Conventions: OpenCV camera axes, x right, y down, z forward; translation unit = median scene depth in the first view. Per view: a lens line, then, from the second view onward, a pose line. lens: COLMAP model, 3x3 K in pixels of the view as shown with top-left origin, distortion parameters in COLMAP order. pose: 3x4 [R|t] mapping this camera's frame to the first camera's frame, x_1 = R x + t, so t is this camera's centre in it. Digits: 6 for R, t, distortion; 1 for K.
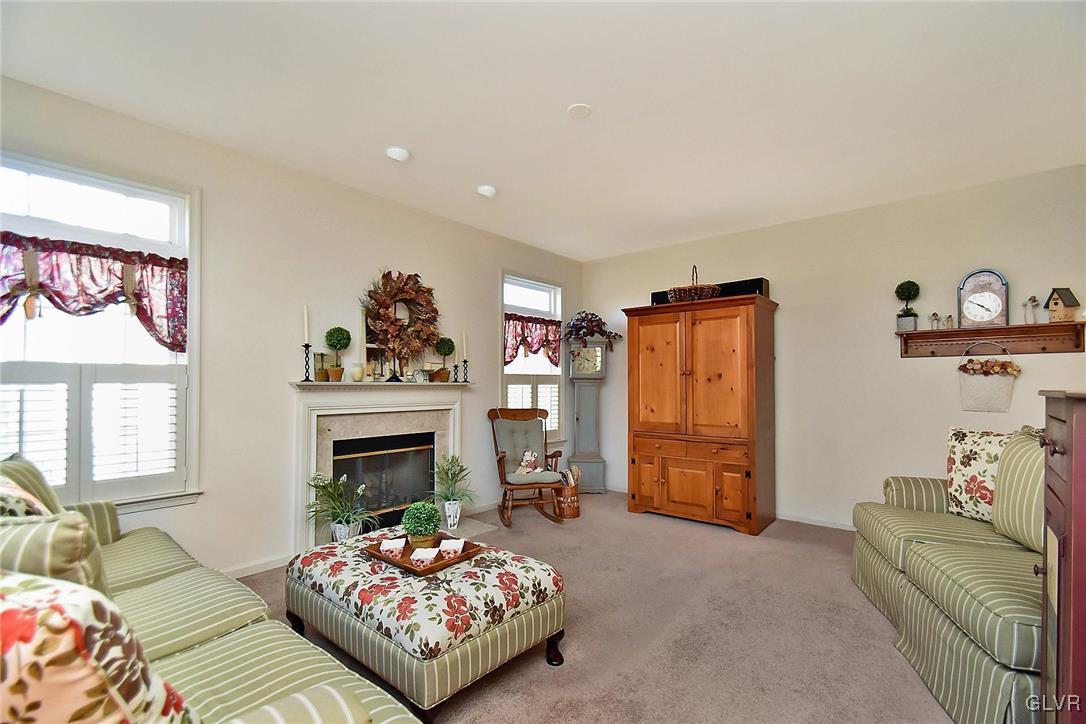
lens RADIAL K [[505.9, 0, 549.9], [0, 505.9, 378.7], [0, 0, 1]] dist [0.012785, -0.008105]
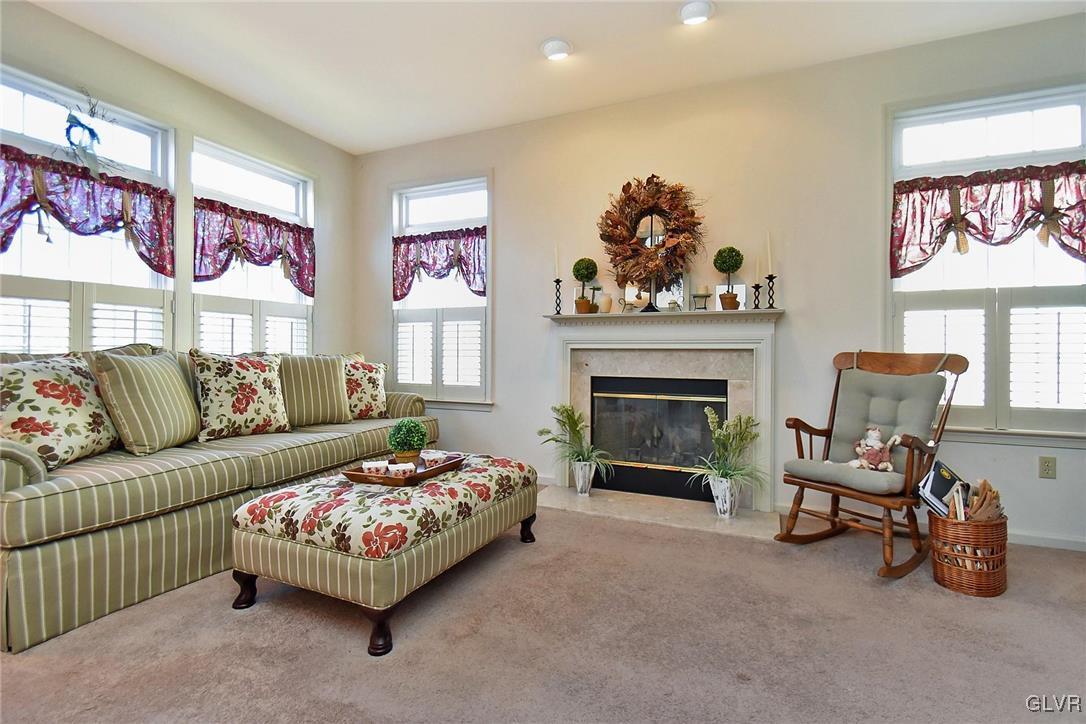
lens RADIAL K [[505.9, 0, 540.6], [0, 505.9, 365.0], [0, 0, 1]] dist [0.012785, -0.008105]
pose [[0.250581, 0.018254, -0.967924, 0.493856], [0.003910, 0.999795, 0.019867, 0.080901], [0.968088, -0.008763, 0.250458, 0.660610]]
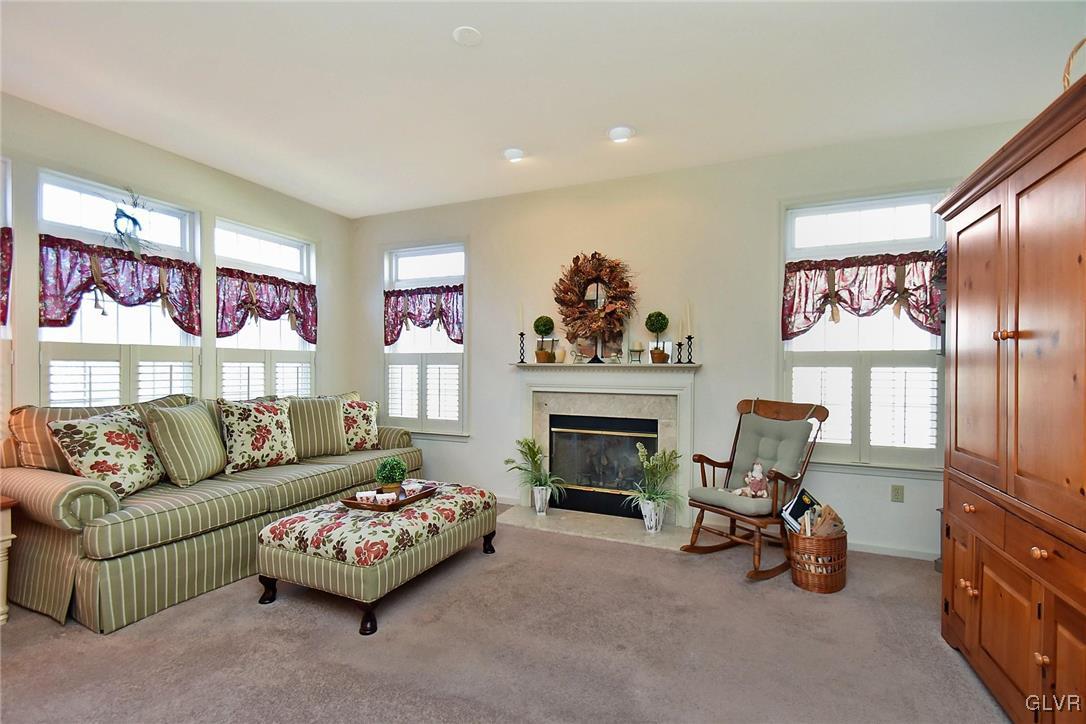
lens RADIAL K [[505.9, 0, 542.7], [0, 505.9, 380.6], [0, 0, 1]] dist [0.012785, -0.008105]
pose [[0.254632, 0.027172, -0.966656, 0.691811], [0.005978, 0.999542, 0.029671, 0.011113], [0.967020, -0.013334, 0.254353, 0.688152]]
